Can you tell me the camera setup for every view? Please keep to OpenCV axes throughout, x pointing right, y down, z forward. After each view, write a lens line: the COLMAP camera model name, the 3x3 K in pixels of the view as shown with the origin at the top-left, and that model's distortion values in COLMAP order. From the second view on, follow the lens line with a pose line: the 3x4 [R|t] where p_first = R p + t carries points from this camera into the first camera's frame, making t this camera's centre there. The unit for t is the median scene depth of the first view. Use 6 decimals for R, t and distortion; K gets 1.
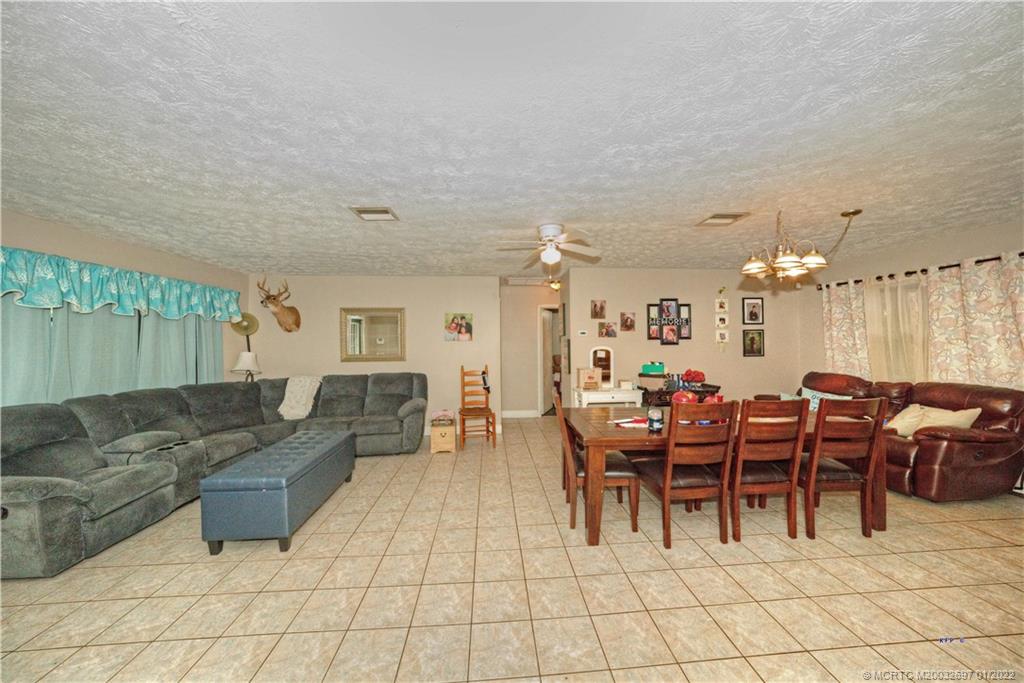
lens RADIAL K [[354.7, 0, 514.1], [0, 354.7, 341.4], [0, 0, 1]] dist [-0.014445, 0.000617]
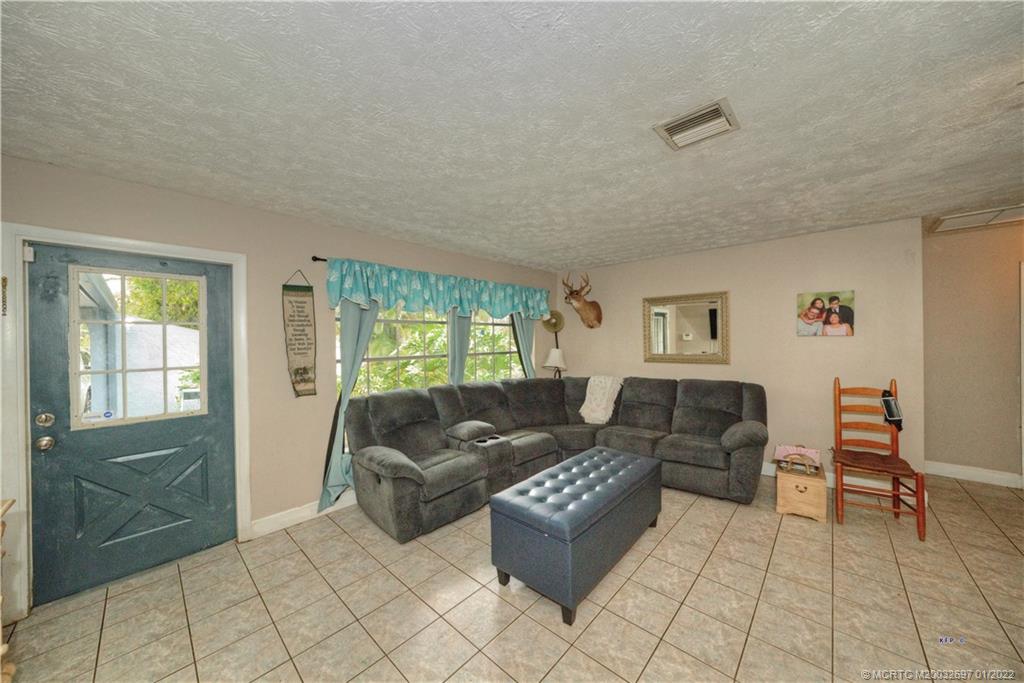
lens RADIAL K [[354.7, 0, 514.8], [0, 354.7, 342.5], [0, 0, 1]] dist [-0.014445, 0.000617]
pose [[0.692363, 0.004917, -0.721533, -0.104067], [0.006666, 0.999891, 0.013211, -0.002661], [0.721519, -0.013956, 0.692254, 0.214353]]
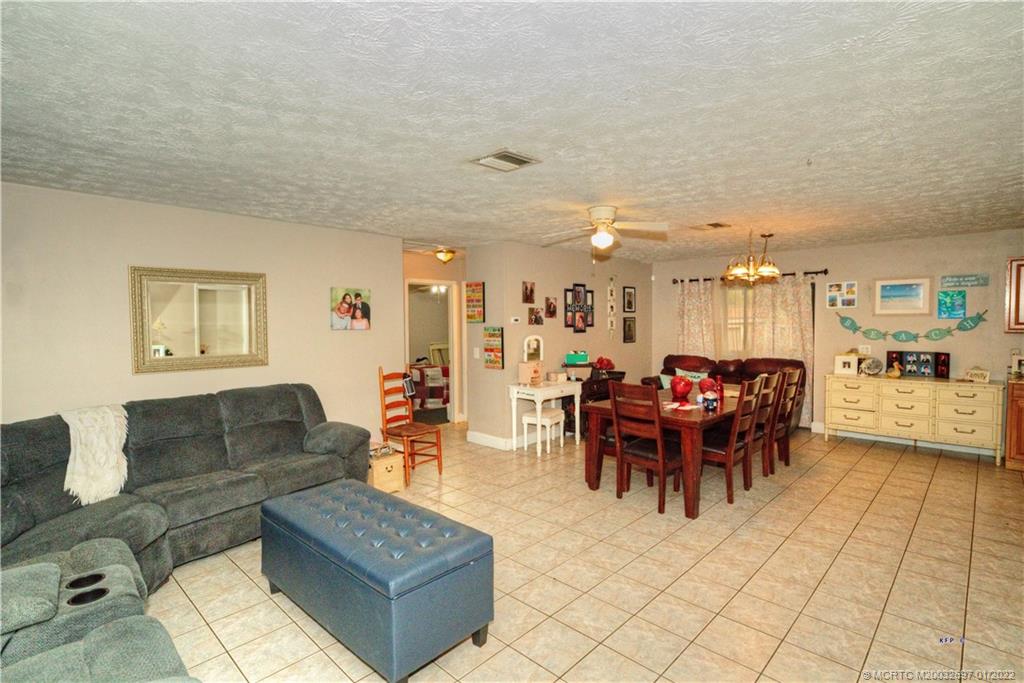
lens RADIAL K [[492.5, 0, 510.9], [0, 492.5, 344.7], [0, 0, 1]] dist [0.004003, 0.000434]
pose [[0.748632, -0.028991, 0.662352, -0.637480], [-0.003032, 0.998883, 0.047149, -0.021392], [-0.662979, -0.037305, 0.747708, 0.136942]]
